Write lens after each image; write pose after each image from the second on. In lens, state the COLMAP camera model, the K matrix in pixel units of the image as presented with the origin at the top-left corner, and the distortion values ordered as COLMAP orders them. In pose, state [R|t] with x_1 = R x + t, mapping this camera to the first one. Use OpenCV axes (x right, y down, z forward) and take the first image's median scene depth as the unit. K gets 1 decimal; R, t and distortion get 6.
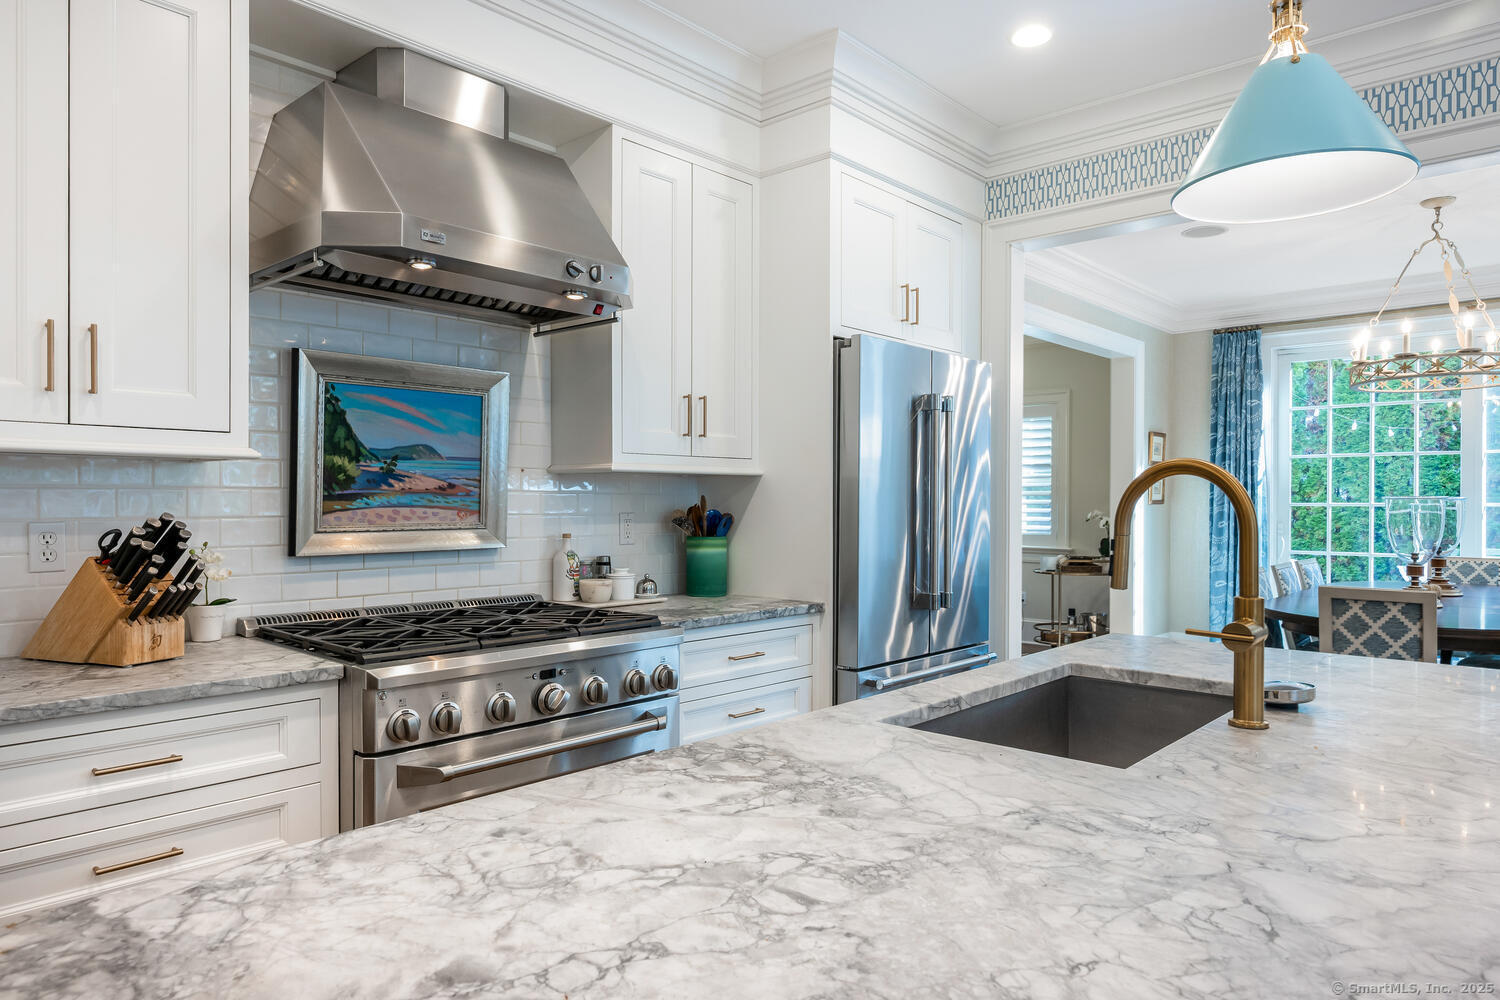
lens RADIAL K [[942.1, 0, 758.5], [0, 942.1, 503.8], [0, 0, 1]] dist [-0.008407, 0.003115]
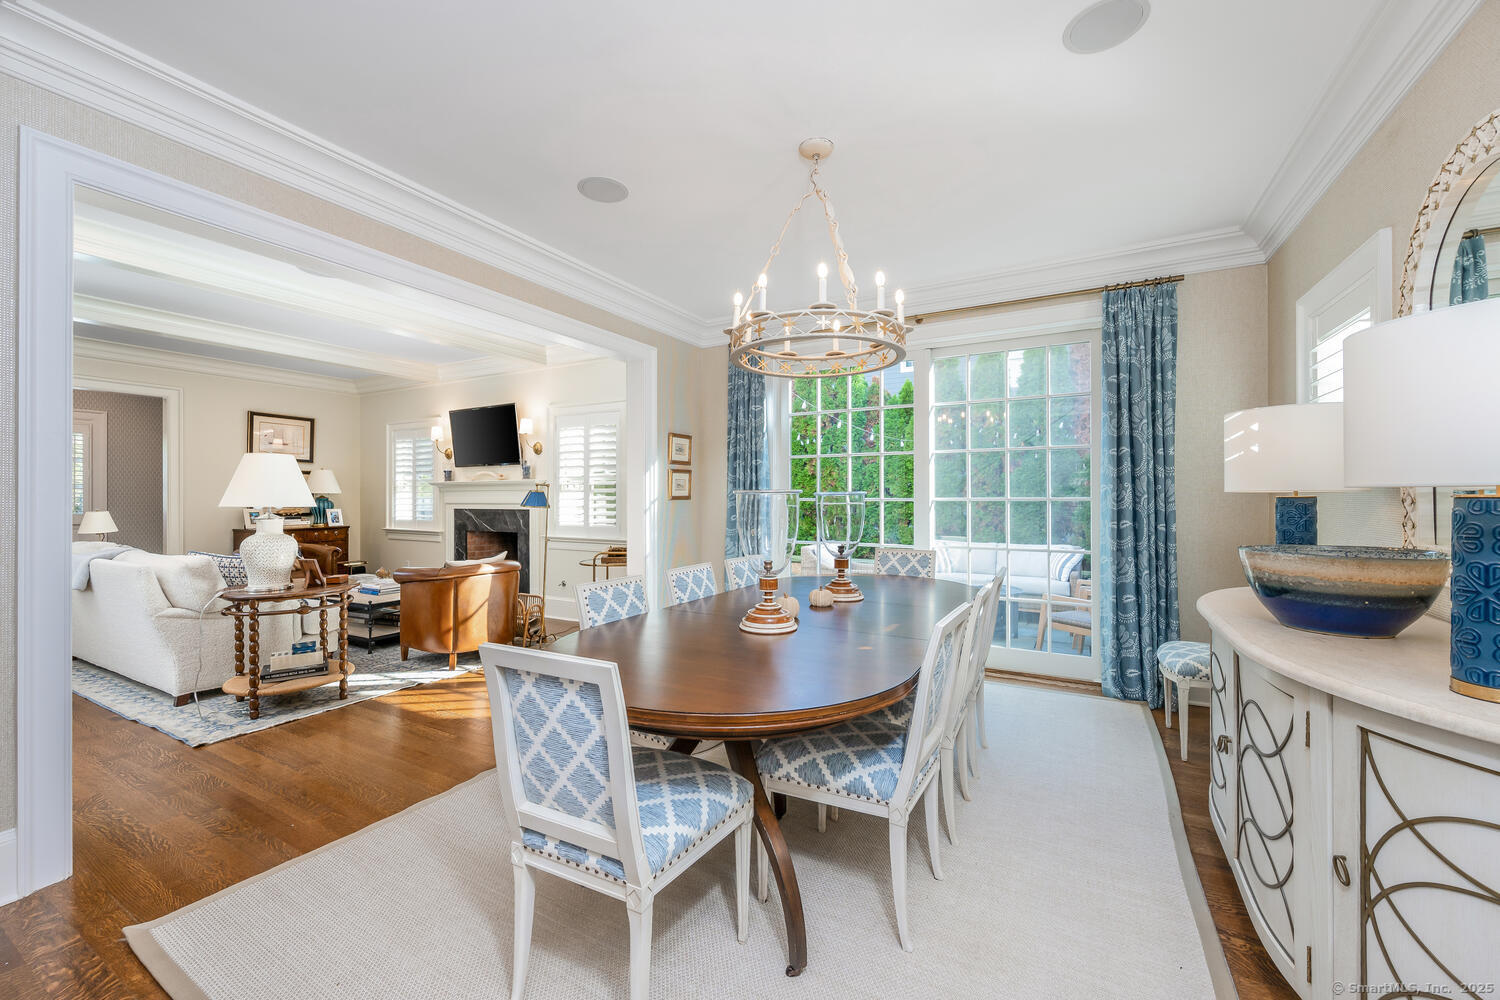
lens RADIAL K [[587.6, 0, 747.3], [0, 587.6, 492.4], [0, 0, 1]] dist [-0.005523, -0.000298]
pose [[0.974933, -0.002853, 0.222480, 0.849705], [0.005484, 0.999922, -0.011210, -0.000365], [-0.222431, 0.012149, 0.974873, 0.772201]]
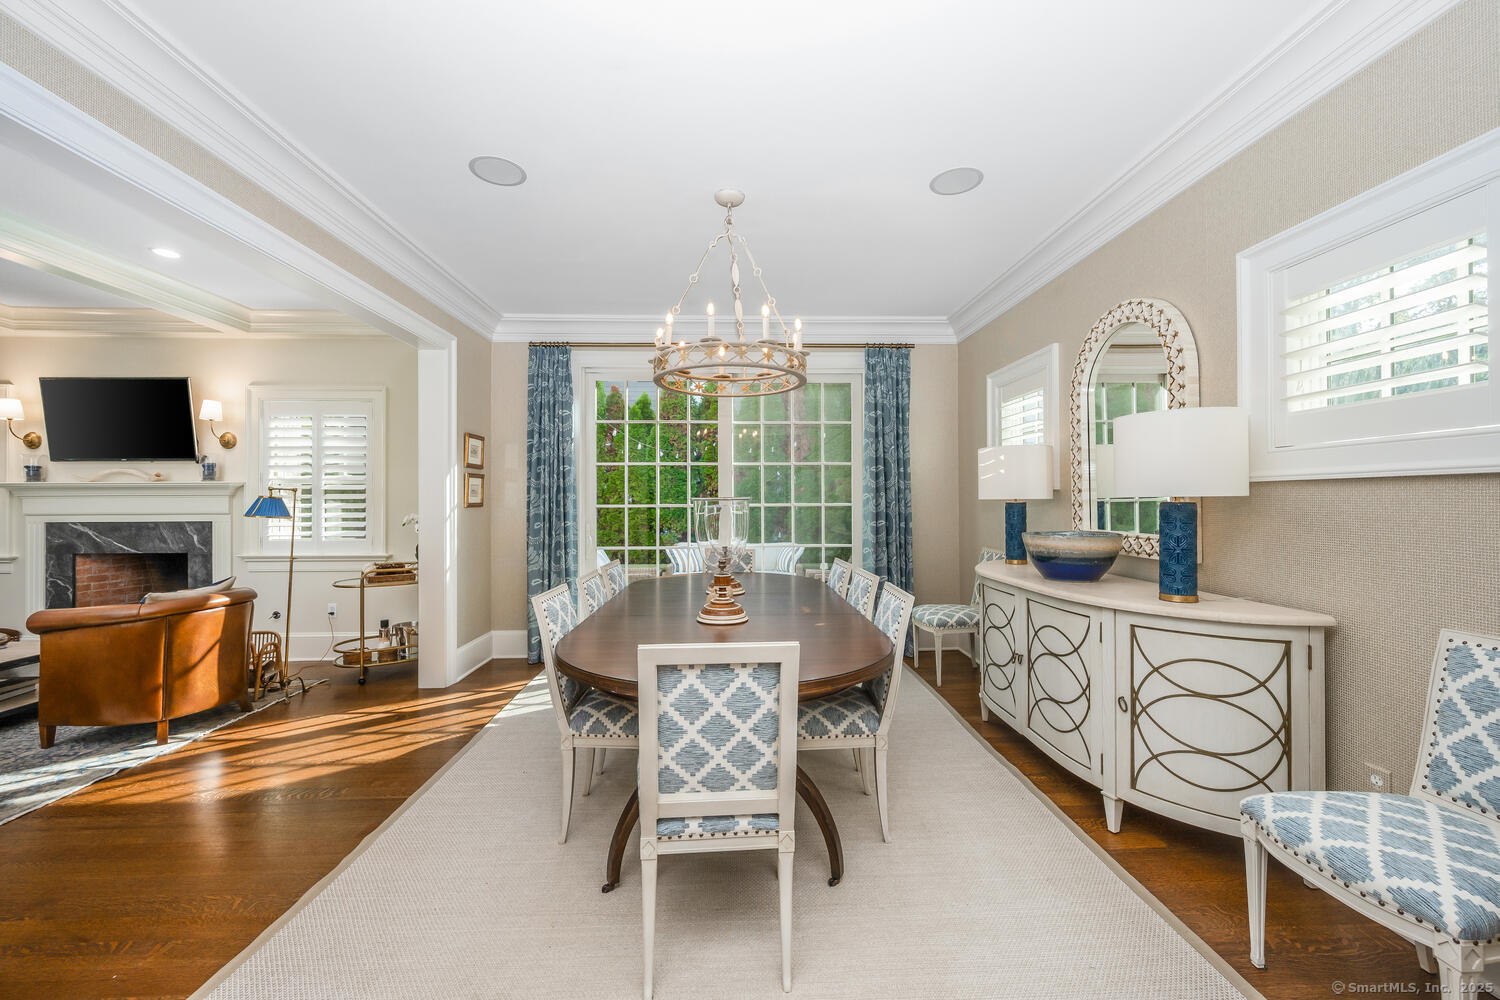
lens RADIAL K [[587.6, 0, 750.0], [0, 587.6, 494.8], [0, 0, 1]] dist [-0.005523, -0.000298]
pose [[0.717429, 0.003431, 0.696624, 0.490472], [0.009166, 0.999855, -0.014365, -0.002650], [-0.696572, 0.016691, 0.717293, 0.862326]]
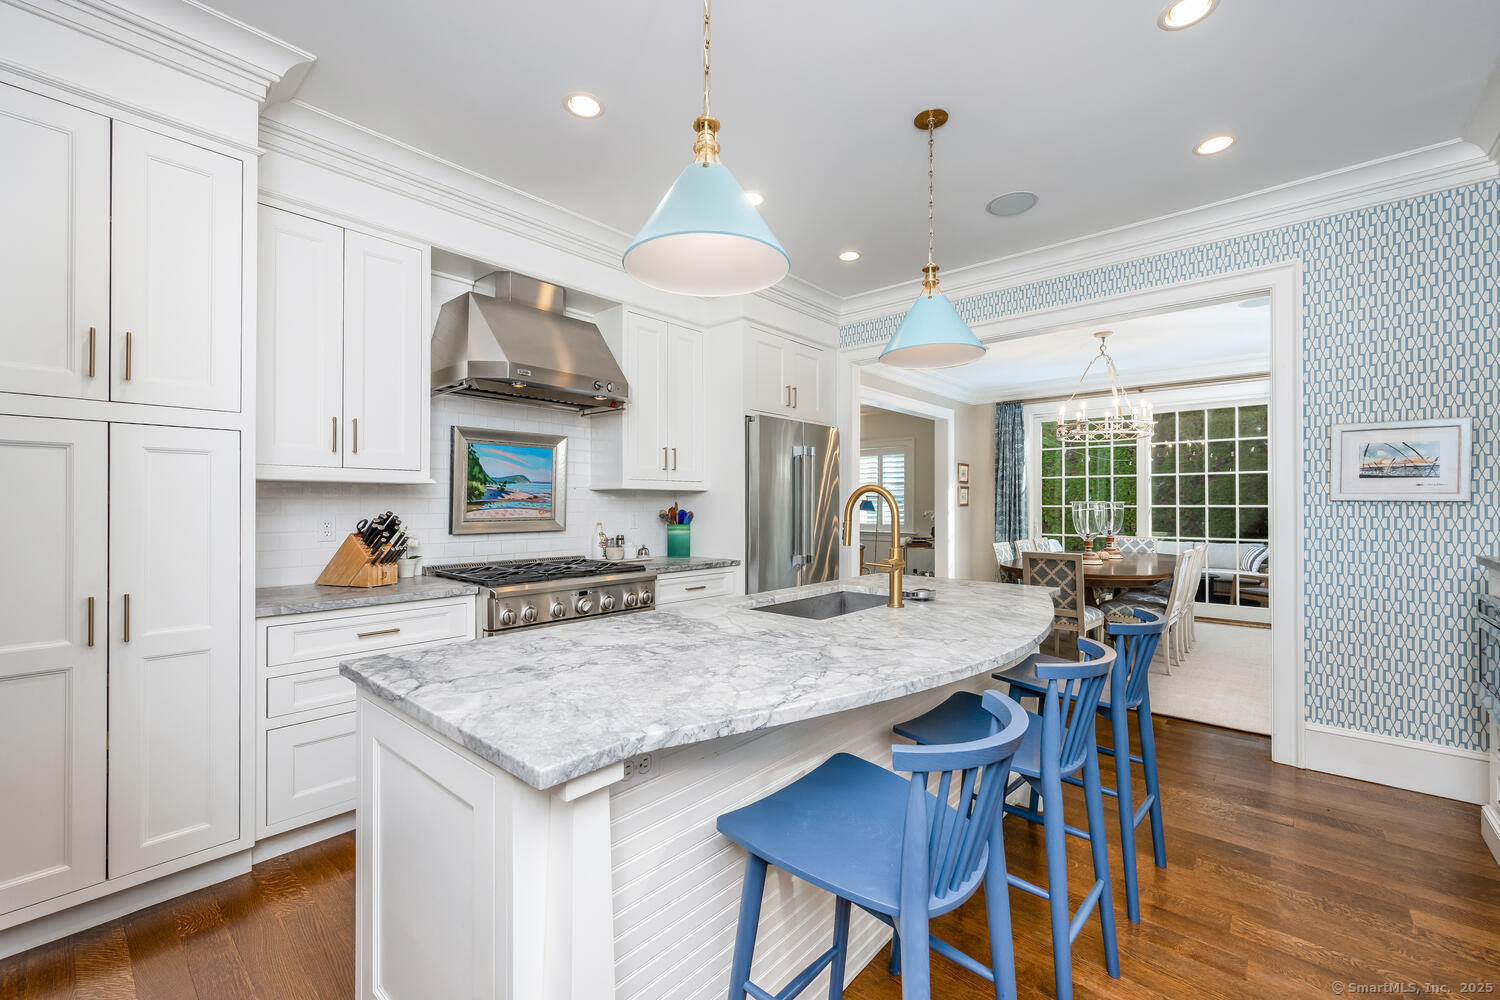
lens RADIAL K [[610.8, 0, 753.4], [0, 610.8, 500.2], [0, 0, 1]] dist [0.001229, -0.000505]
pose [[0.999907, -0.002295, 0.013419, 0.084177], [0.002446, 0.999934, -0.011234, 0.001602], [-0.013393, 0.011266, 0.999847, -0.204926]]
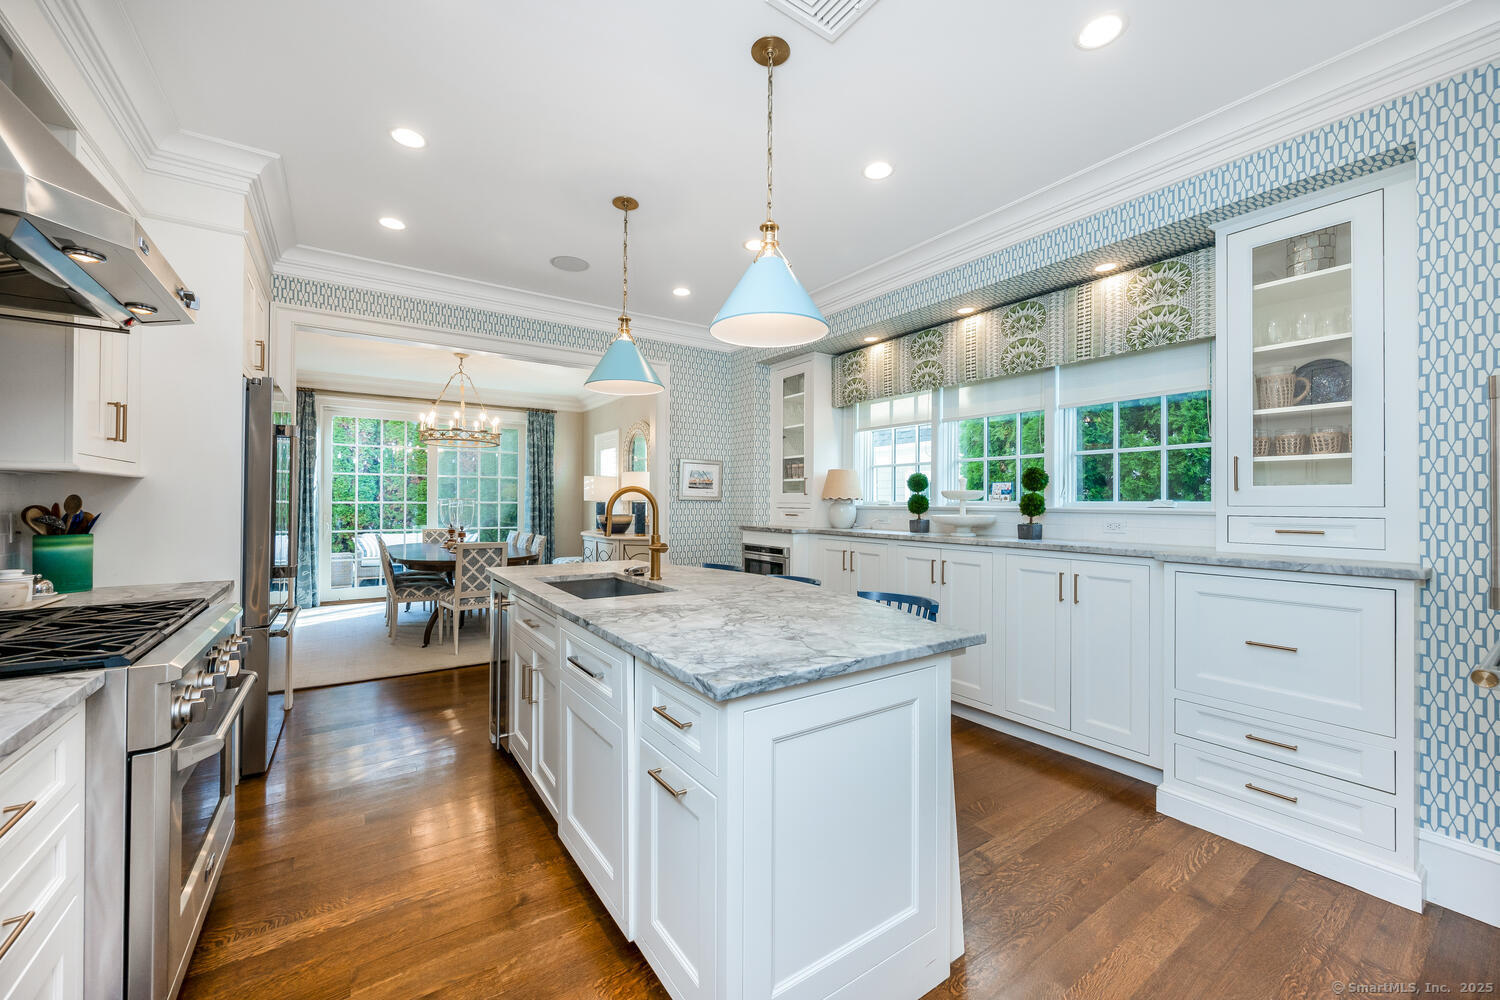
lens RADIAL K [[587.6, 0, 738.8], [0, 587.6, 497.7], [0, 0, 1]] dist [-0.005523, -0.000298]
pose [[0.251697, 0.006596, 0.967784, -0.568924], [0.000136, 0.999977, -0.006851, -0.001311], [-0.967806, 0.001856, 0.251690, 0.144899]]
